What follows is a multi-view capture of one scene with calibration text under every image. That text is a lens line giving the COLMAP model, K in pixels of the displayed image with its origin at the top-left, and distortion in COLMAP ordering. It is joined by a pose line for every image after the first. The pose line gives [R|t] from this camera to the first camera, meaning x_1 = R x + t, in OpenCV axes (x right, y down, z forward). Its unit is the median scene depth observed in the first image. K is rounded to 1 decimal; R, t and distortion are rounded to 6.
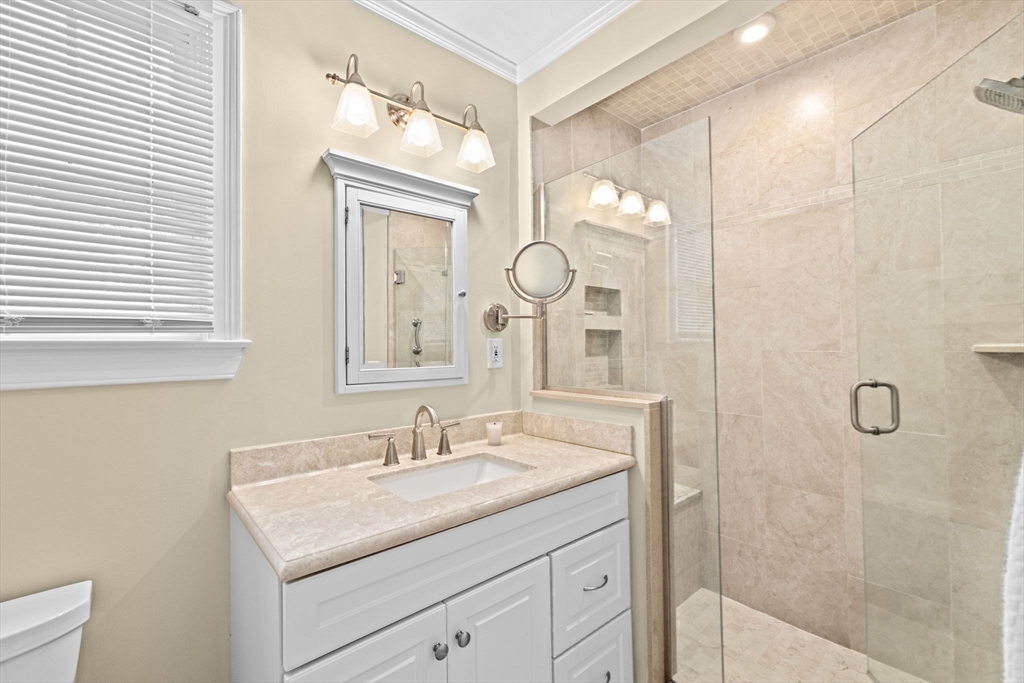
lens RADIAL K [[441.1, 0, 511.3], [0, 441.1, 341.7], [0, 0, 1]] dist [0.002209, 0.000276]
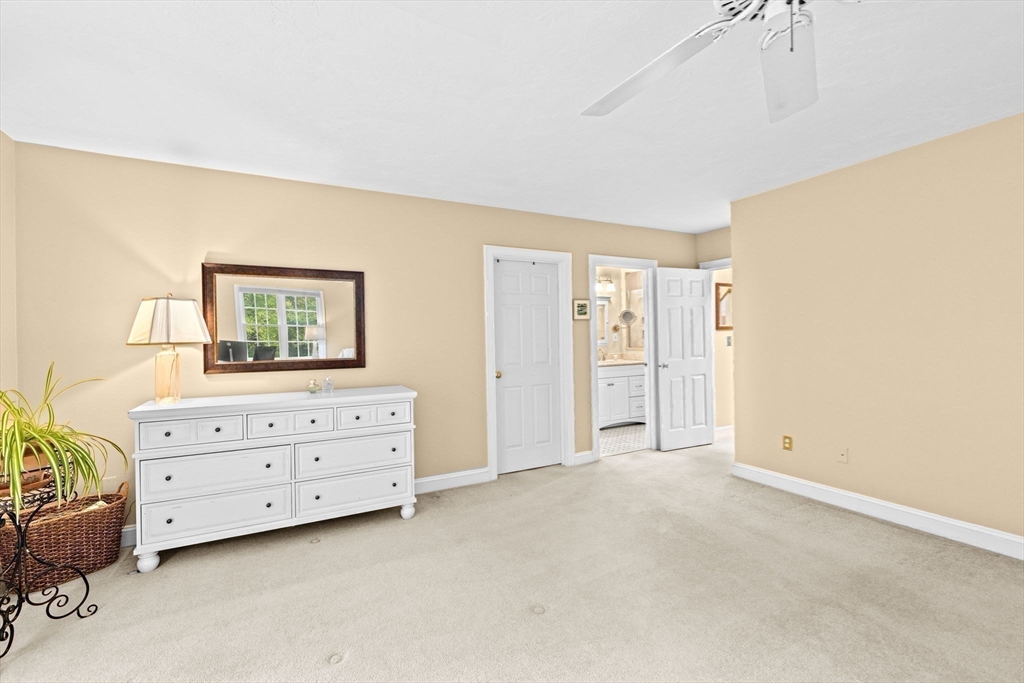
lens RADIAL K [[441.1, 0, 508.6], [0, 441.1, 339.9], [0, 0, 1]] dist [0.002209, 0.000276]
pose [[0.970699, -0.004914, -0.240249, -0.018027], [0.009910, 0.999759, 0.019591, -0.037230], [0.240095, -0.021398, 0.970514, -2.866213]]
